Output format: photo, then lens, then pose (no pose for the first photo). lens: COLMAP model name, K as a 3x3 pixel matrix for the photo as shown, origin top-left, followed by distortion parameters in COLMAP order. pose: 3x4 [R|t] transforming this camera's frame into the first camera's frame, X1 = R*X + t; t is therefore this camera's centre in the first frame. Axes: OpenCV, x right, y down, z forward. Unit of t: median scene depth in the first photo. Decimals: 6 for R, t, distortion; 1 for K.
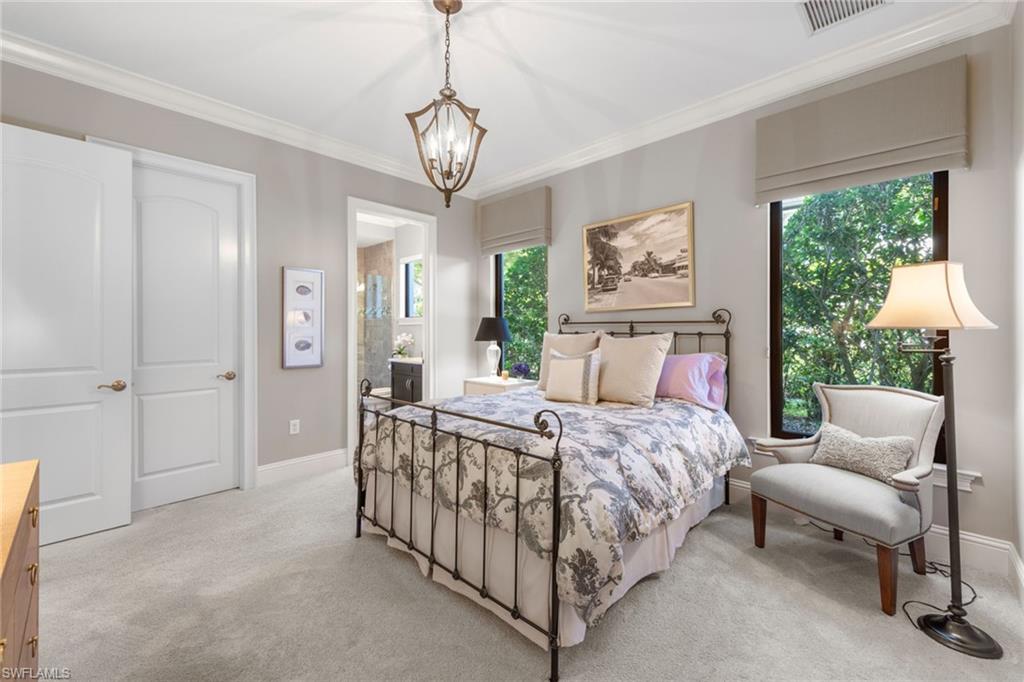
lens RADIAL K [[423.1, 0, 509.0], [0, 423.1, 333.2], [0, 0, 1]] dist [0.004712, 0.000209]
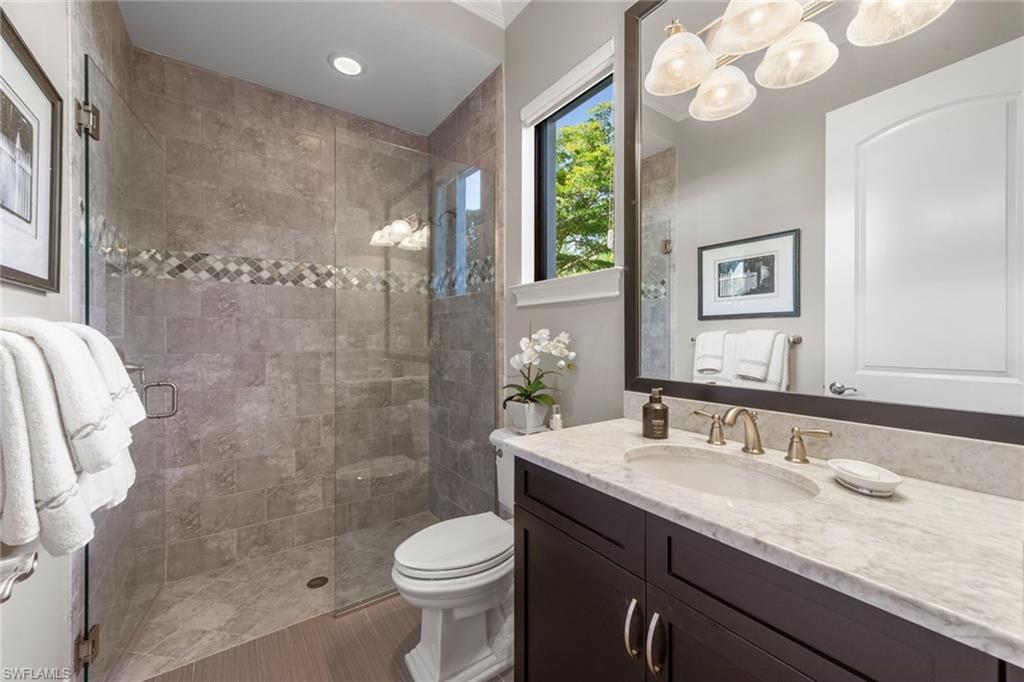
lens RADIAL K [[411.7, 0, 513.1], [0, 411.7, 338.0], [0, 0, 1]] dist [0.009913, -0.000218]
pose [[0.983985, 0.000286, -0.178252, -0.146342], [-0.000589, 0.999998, -0.001647, 0.004245], [0.178251, 0.001726, 0.983983, 0.482065]]
